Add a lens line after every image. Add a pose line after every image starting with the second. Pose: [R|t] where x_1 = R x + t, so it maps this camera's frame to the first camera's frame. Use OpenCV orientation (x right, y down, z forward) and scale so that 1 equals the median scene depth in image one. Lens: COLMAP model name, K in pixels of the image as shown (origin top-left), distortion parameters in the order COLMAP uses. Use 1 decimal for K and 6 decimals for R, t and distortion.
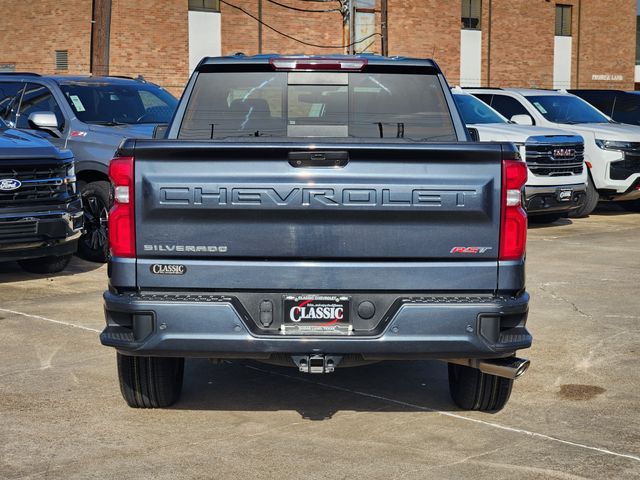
lens RADIAL K [[1123.6, 0, 320.0], [0, 1123.6, 240.0], [0, 0, 1]] dist [-0.059993, -0.079368]
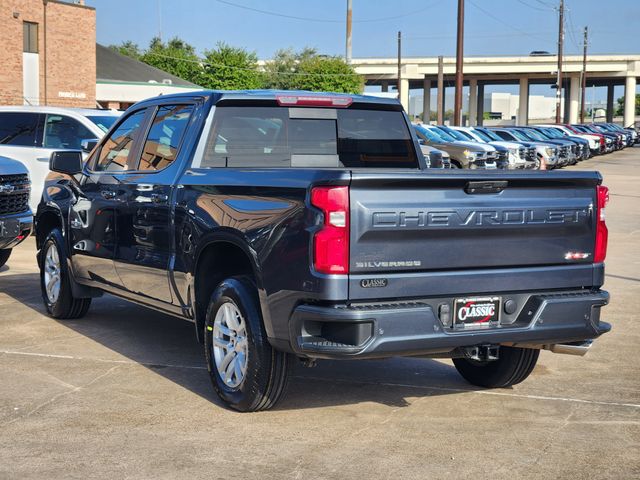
lens RADIAL K [[1123.6, 0, 320.0], [0, 1123.6, 240.0], [0, 0, 1]] dist [-0.059993, -0.079368]
pose [[0.852059, -0.032285, 0.522449, -0.790930], [0.038330, 0.999265, -0.000762, -0.019516], [-0.522041, 0.020674, 0.852670, 0.035626]]
